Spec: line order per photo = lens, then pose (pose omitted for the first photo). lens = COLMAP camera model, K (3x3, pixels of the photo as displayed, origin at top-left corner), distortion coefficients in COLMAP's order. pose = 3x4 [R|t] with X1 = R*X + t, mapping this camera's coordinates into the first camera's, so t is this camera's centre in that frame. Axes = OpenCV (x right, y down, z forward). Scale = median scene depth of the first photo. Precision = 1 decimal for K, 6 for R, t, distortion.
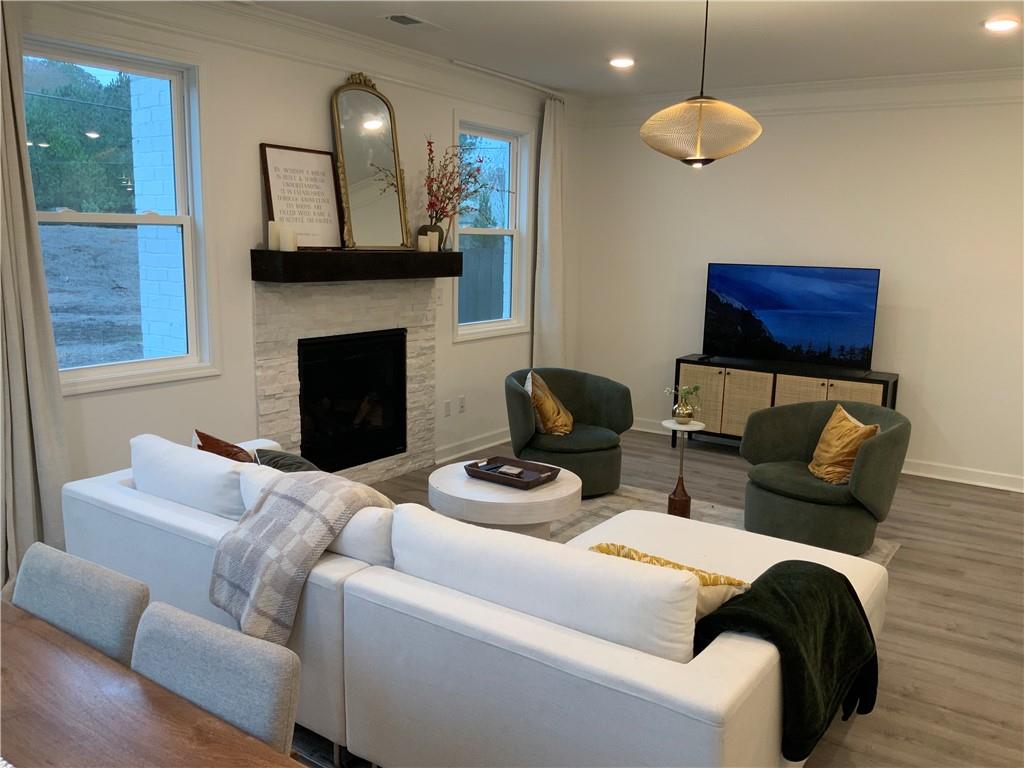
lens RADIAL K [[838.3, 0, 511.0], [0, 838.3, 385.9], [0, 0, 1]] dist [0.080707, -0.149535]
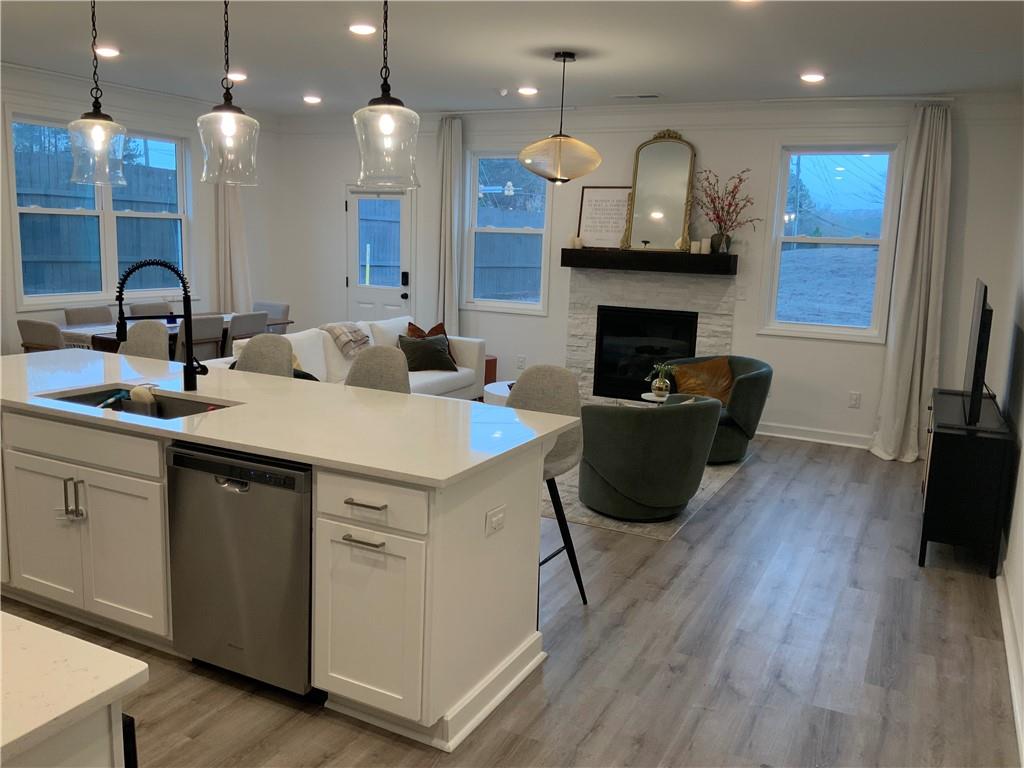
lens RADIAL K [[838.3, 0, 507.2], [0, 838.3, 386.3], [0, 0, 1]] dist [0.080707, -0.149535]
pose [[0.140028, 0.159021, -0.977294, 1.232506], [-0.205595, 0.970177, 0.128405, -0.070432], [0.968567, 0.182947, 0.168546, 0.554797]]
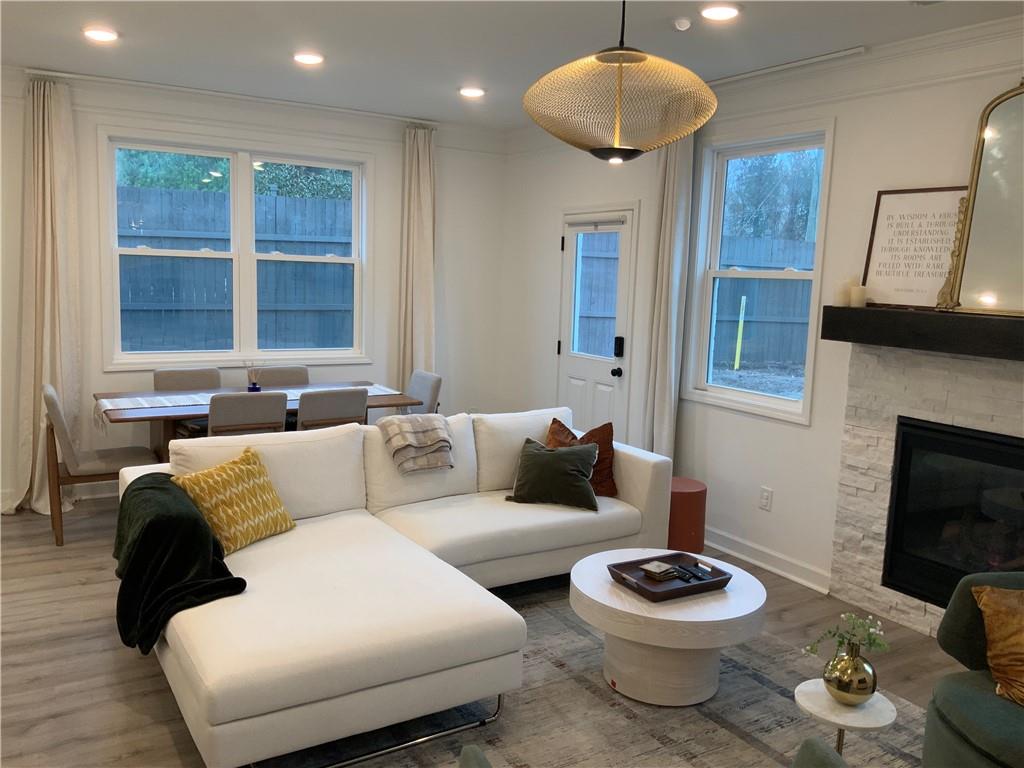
lens RADIAL K [[838.3, 0, 508.2], [0, 838.3, 380.0], [0, 0, 1]] dist [0.080707, -0.149535]
pose [[-0.403257, 0.083105, -0.911305, 0.622972], [-0.203312, 0.962840, 0.177771, -0.149615], [0.892215, 0.256966, -0.371376, 0.899887]]
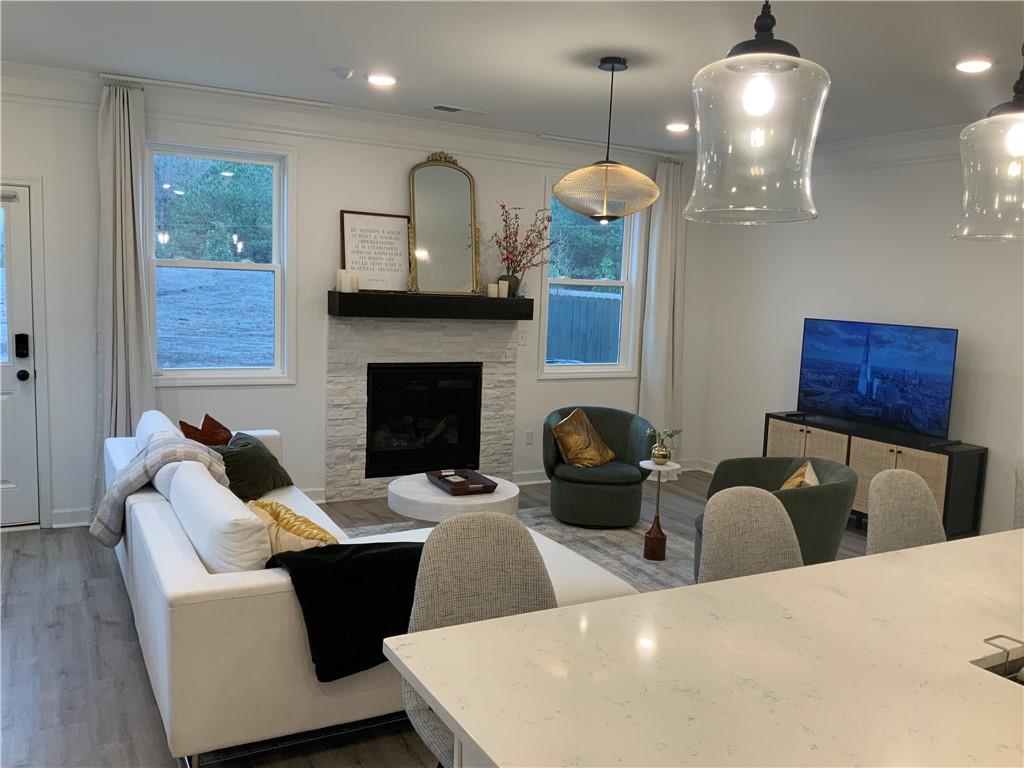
lens RADIAL K [[838.3, 0, 510.4], [0, 838.3, 382.6], [0, 0, 1]] dist [0.080707, -0.149535]
pose [[0.893733, 0.067655, -0.443468, 0.463406], [-0.099148, 0.993905, -0.048187, 0.012100], [0.437505, 0.087035, 0.894994, -0.022470]]
